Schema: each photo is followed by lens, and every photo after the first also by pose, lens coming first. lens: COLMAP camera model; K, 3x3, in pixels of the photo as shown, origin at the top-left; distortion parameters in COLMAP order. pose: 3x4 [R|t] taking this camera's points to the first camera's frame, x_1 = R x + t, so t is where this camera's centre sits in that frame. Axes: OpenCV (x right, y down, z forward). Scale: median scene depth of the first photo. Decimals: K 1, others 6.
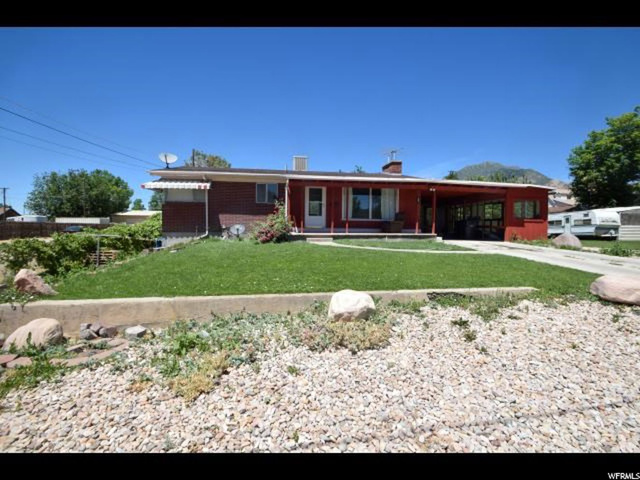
lens RADIAL K [[349.2, 0, 323.1], [0, 349.2, 188.5], [0, 0, 1]] dist [-0.000538, -0.001757]
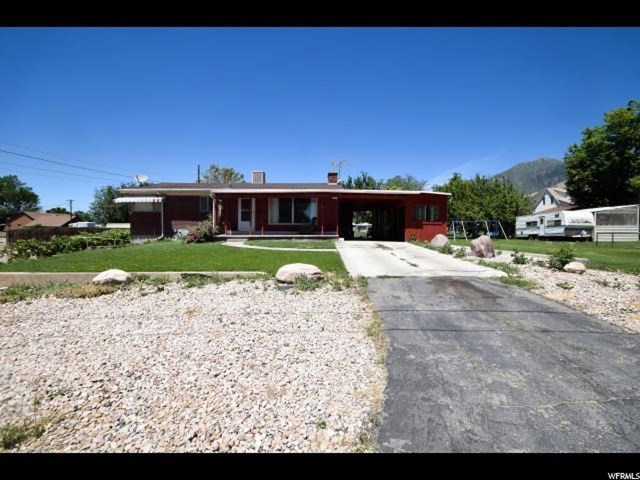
lens RADIAL K [[349.2, 0, 323.1], [0, 349.2, 188.5], [0, 0, 1]] dist [-0.000538, -0.001757]
pose [[0.983198, -0.028040, -0.180378, 0.453885], [0.027158, 0.999604, -0.007358, -0.020237], [0.180513, 0.002336, 0.983570, -0.158618]]
